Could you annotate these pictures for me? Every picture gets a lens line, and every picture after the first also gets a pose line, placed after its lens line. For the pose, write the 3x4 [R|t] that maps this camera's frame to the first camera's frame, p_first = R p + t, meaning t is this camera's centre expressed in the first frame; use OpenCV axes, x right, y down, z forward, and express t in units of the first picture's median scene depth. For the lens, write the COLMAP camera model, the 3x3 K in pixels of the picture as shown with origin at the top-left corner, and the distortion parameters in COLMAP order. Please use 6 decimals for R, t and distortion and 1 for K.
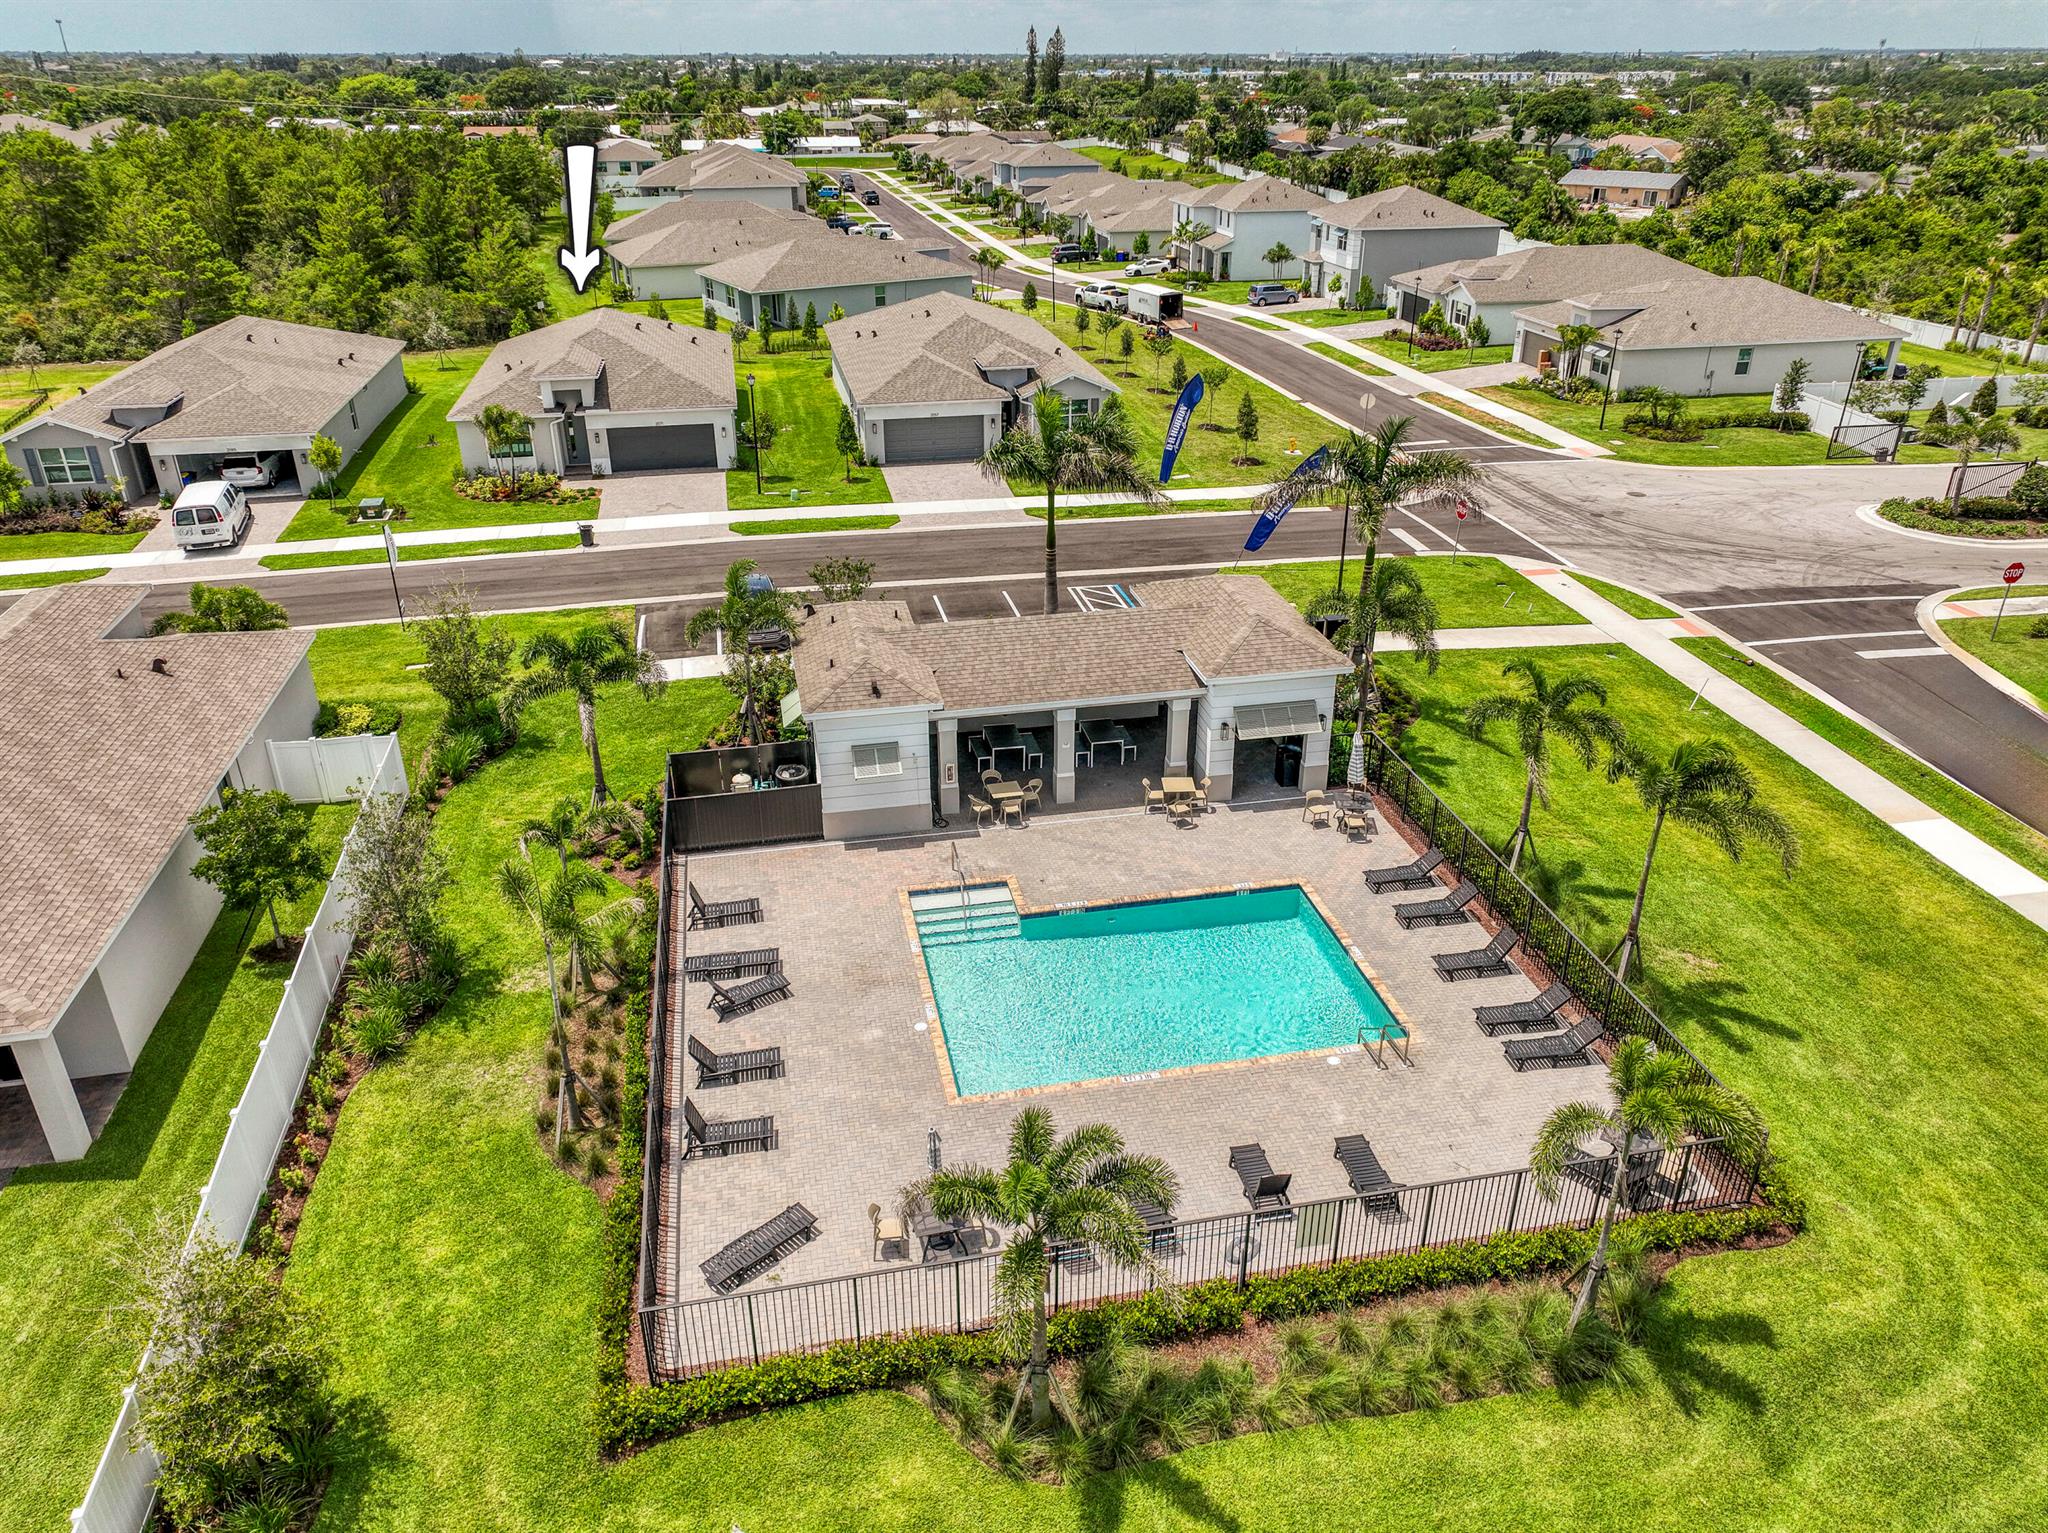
lens RADIAL K [[1442.8, 0, 1024.0], [0, 1442.8, 766.5], [0, 0, 1]] dist [-0.002505, 0.024452]
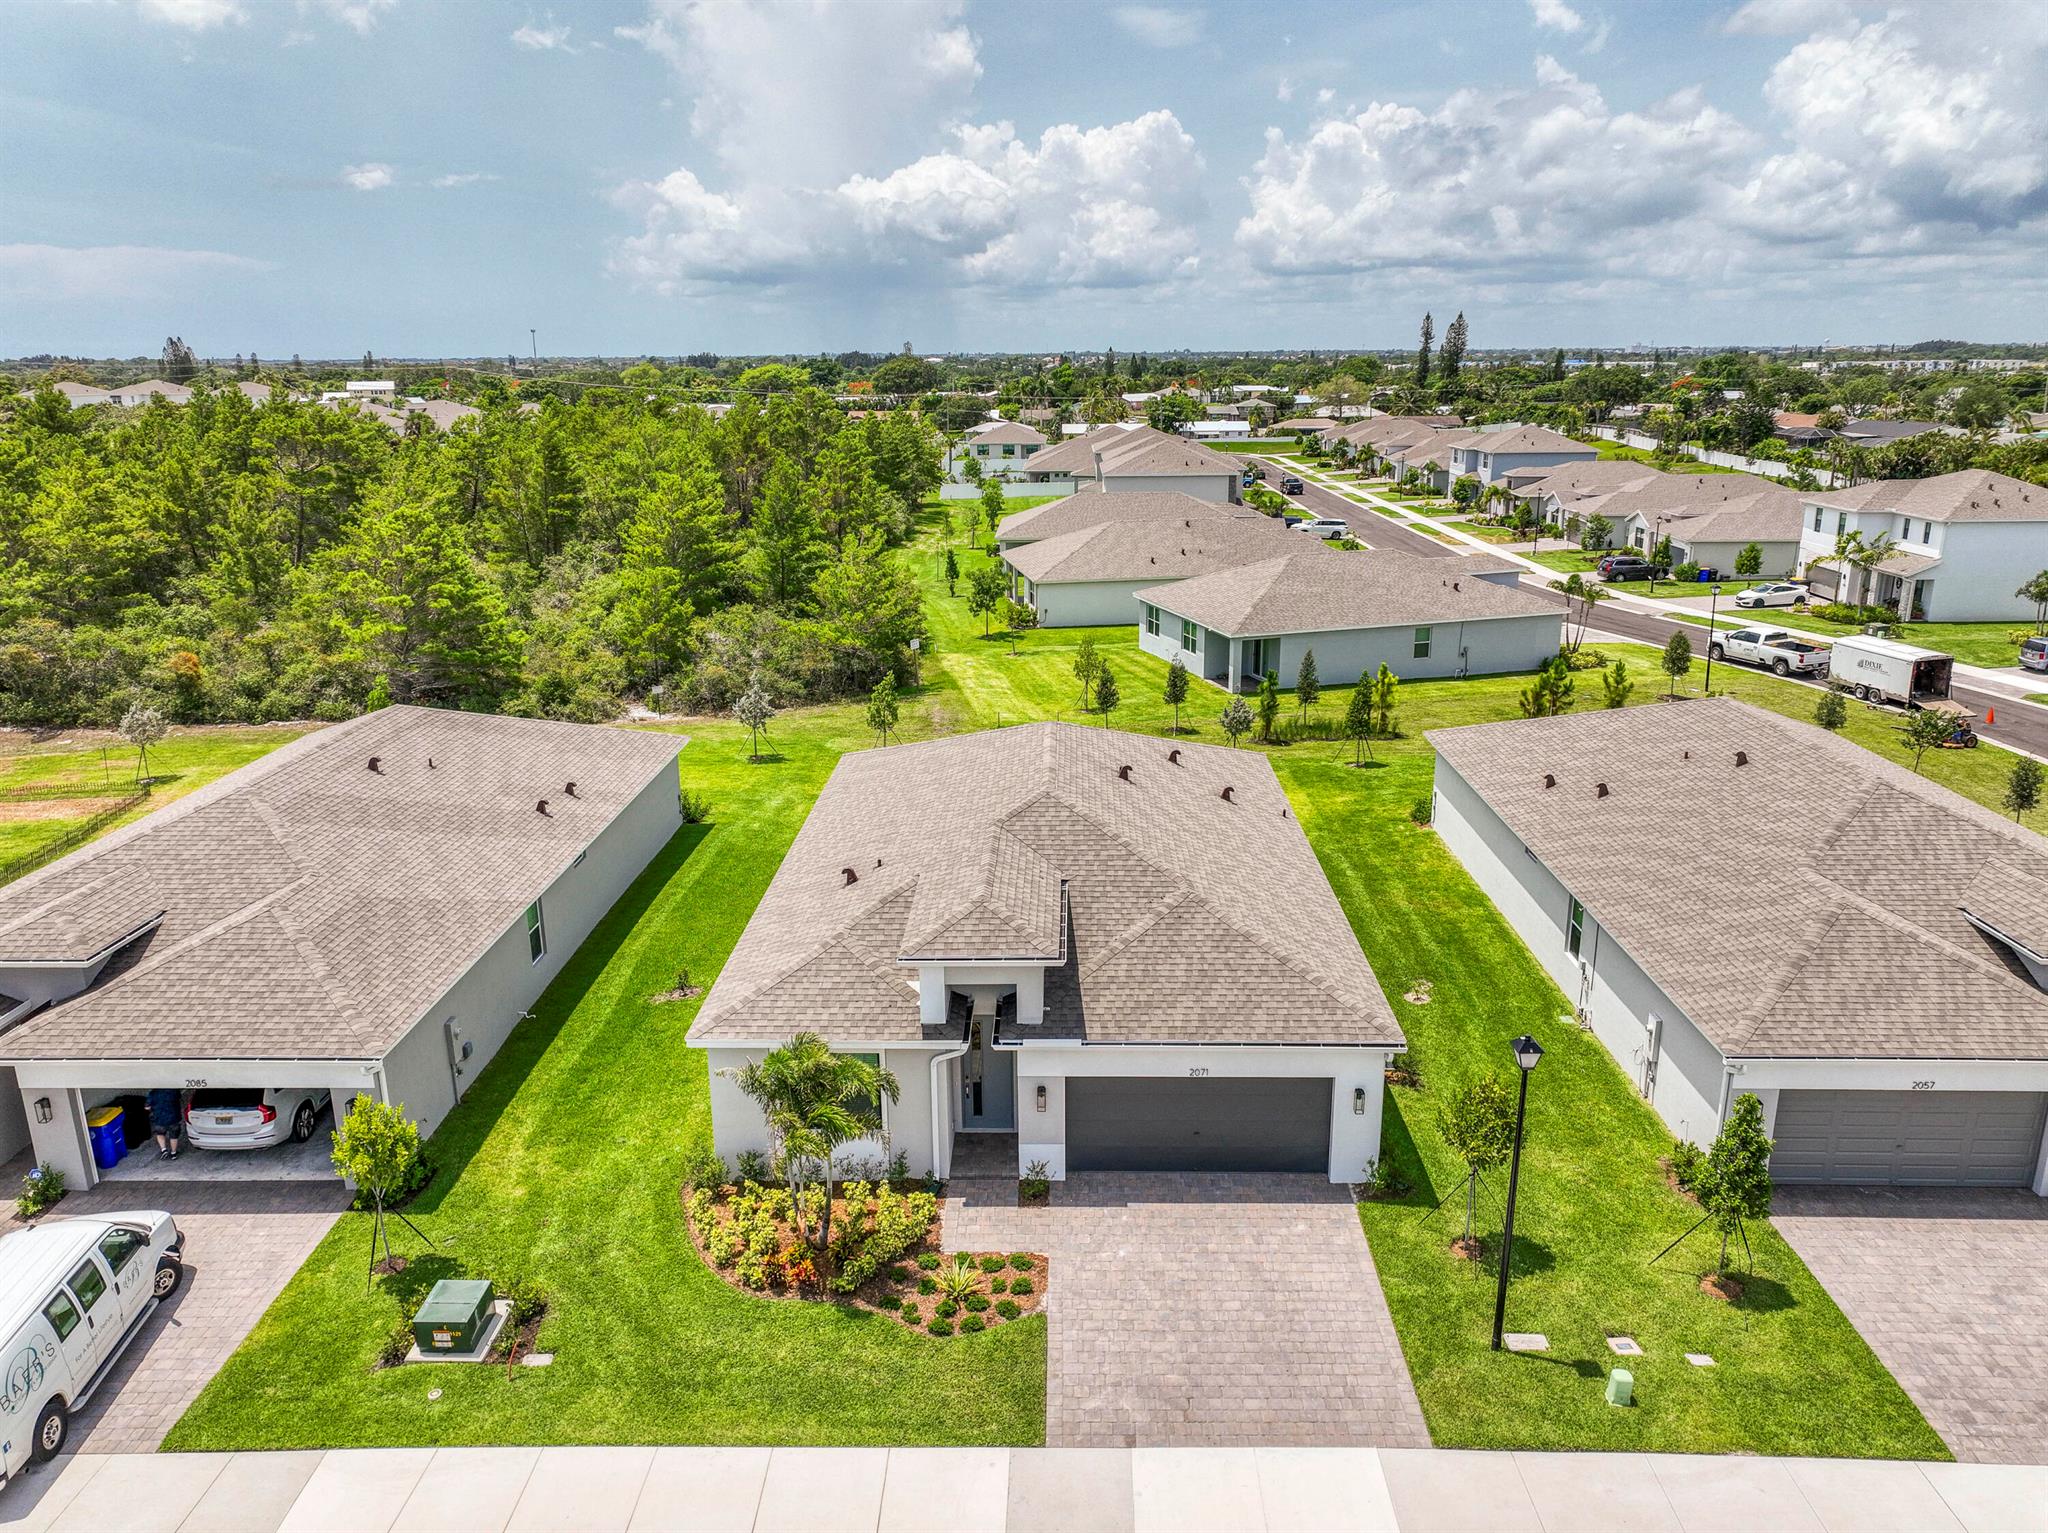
lens RADIAL K [[1442.8, 0, 1024.0], [0, 1442.8, 766.5], [0, 0, 1]] dist [-0.002505, 0.024452]
pose [[0.974808, 0.056150, -0.215860, -0.120403], [-0.093604, 0.981433, -0.167415, -0.136561], [0.202452, 0.183403, 0.961965, 0.329249]]
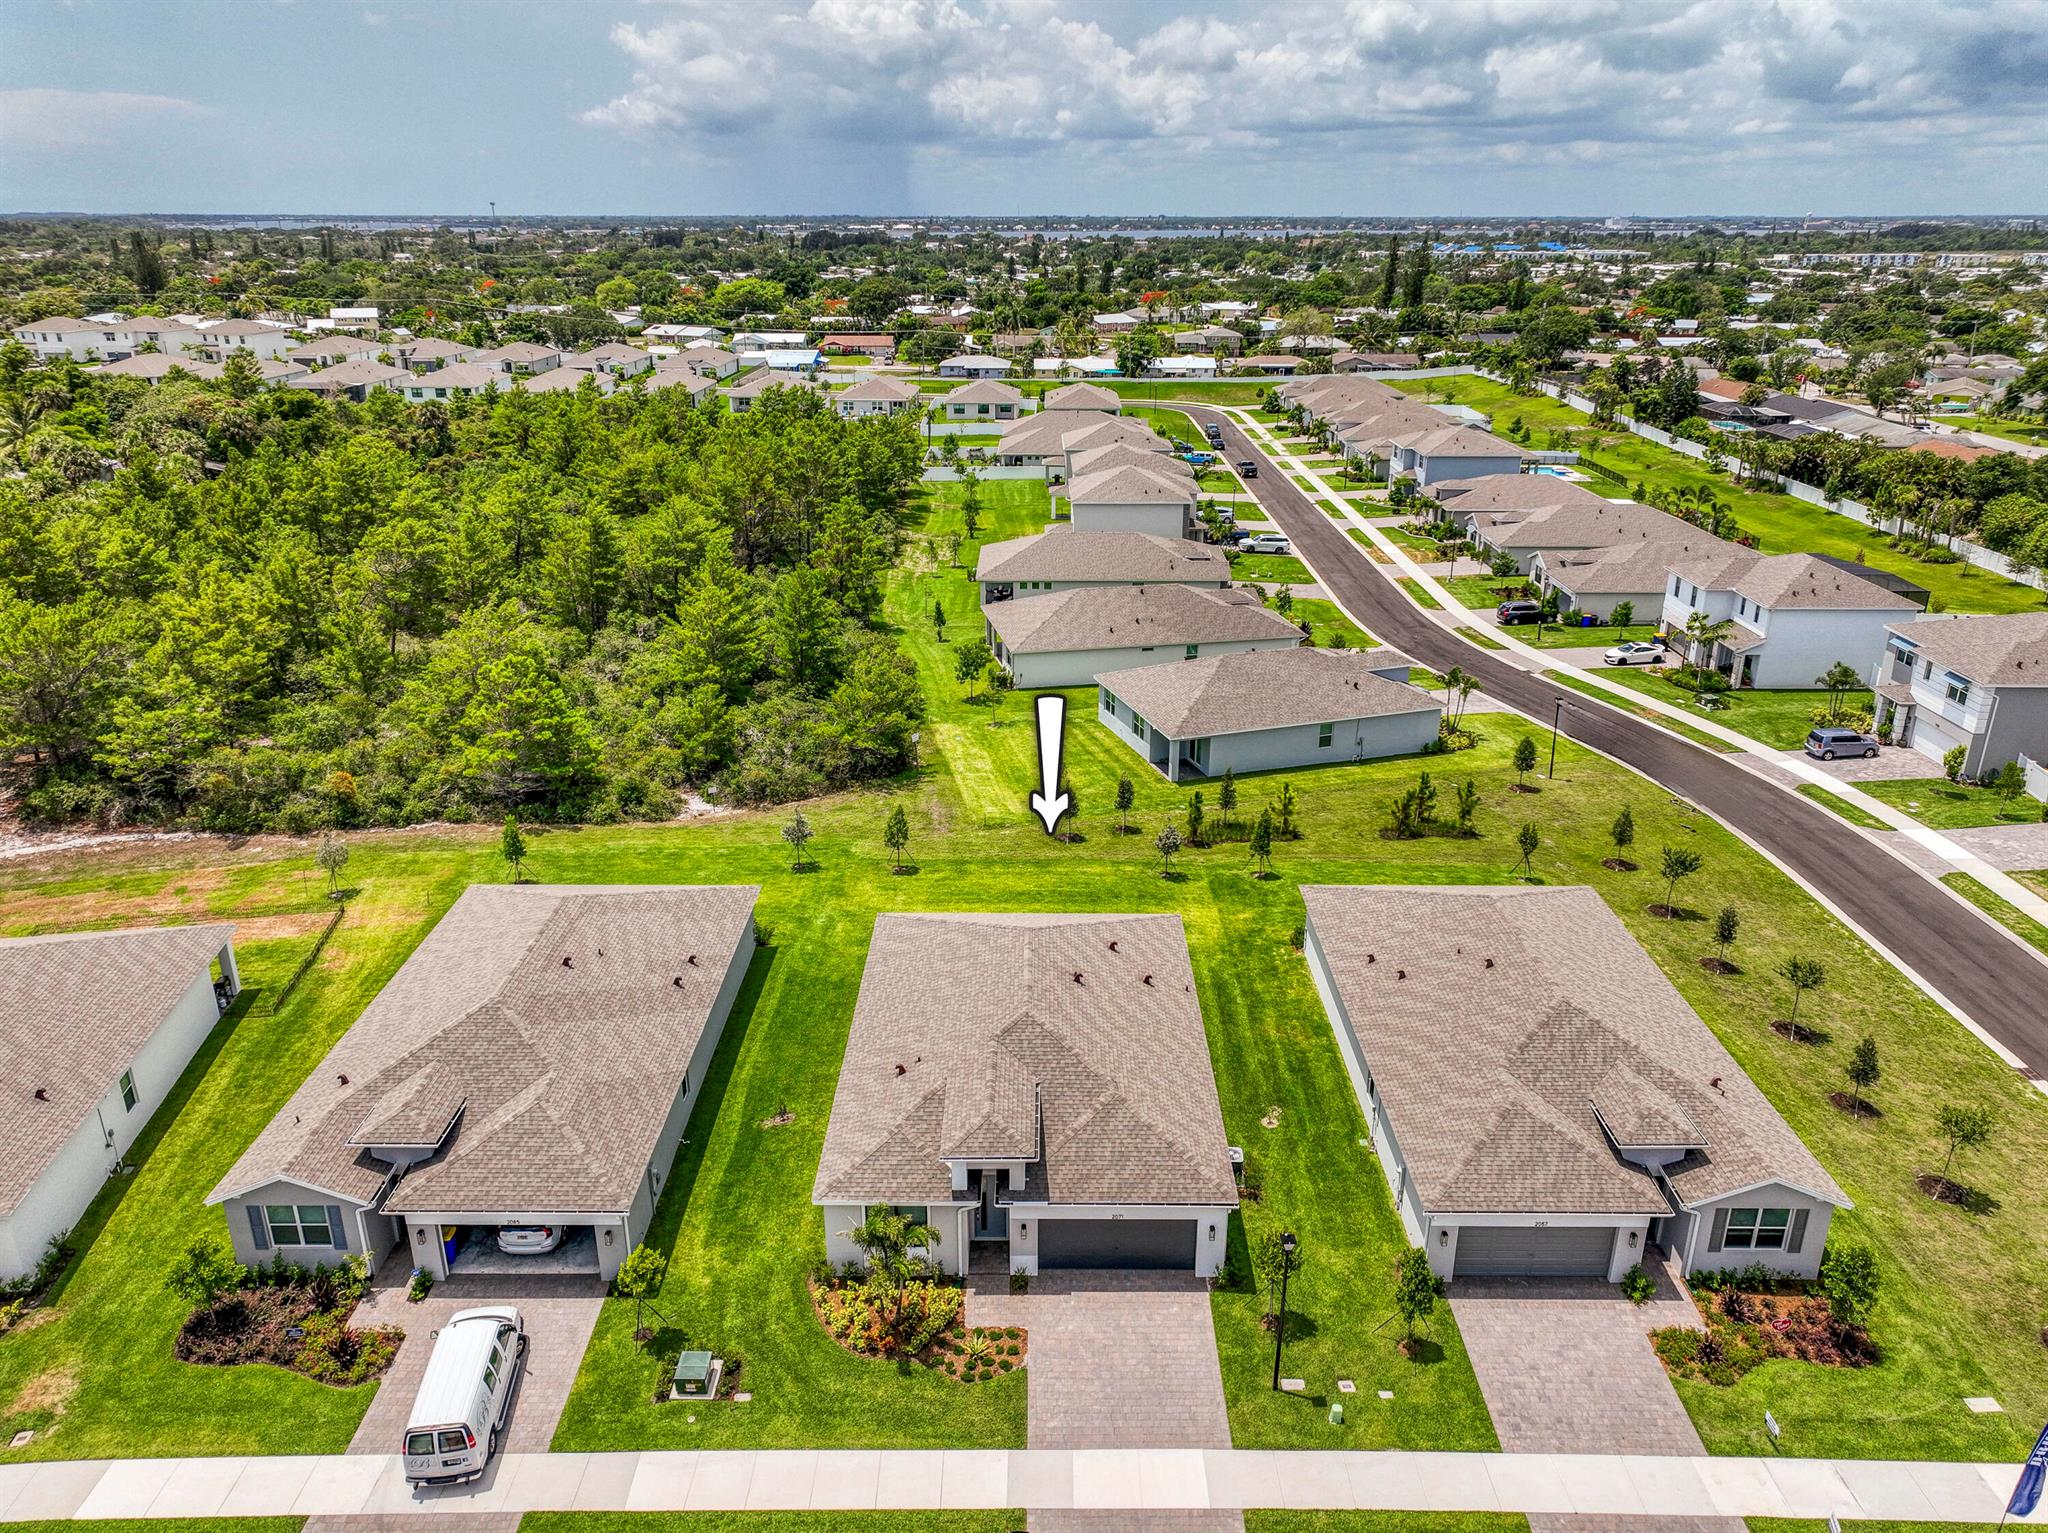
lens RADIAL K [[1442.8, 0, 1024.0], [0, 1442.8, 766.5], [0, 0, 1]] dist [-0.002505, 0.024452]
pose [[0.978909, 0.077400, -0.189068, -0.102232], [-0.094624, 0.991977, -0.083831, -0.209251], [0.181062, 0.099953, 0.978379, 0.181189]]
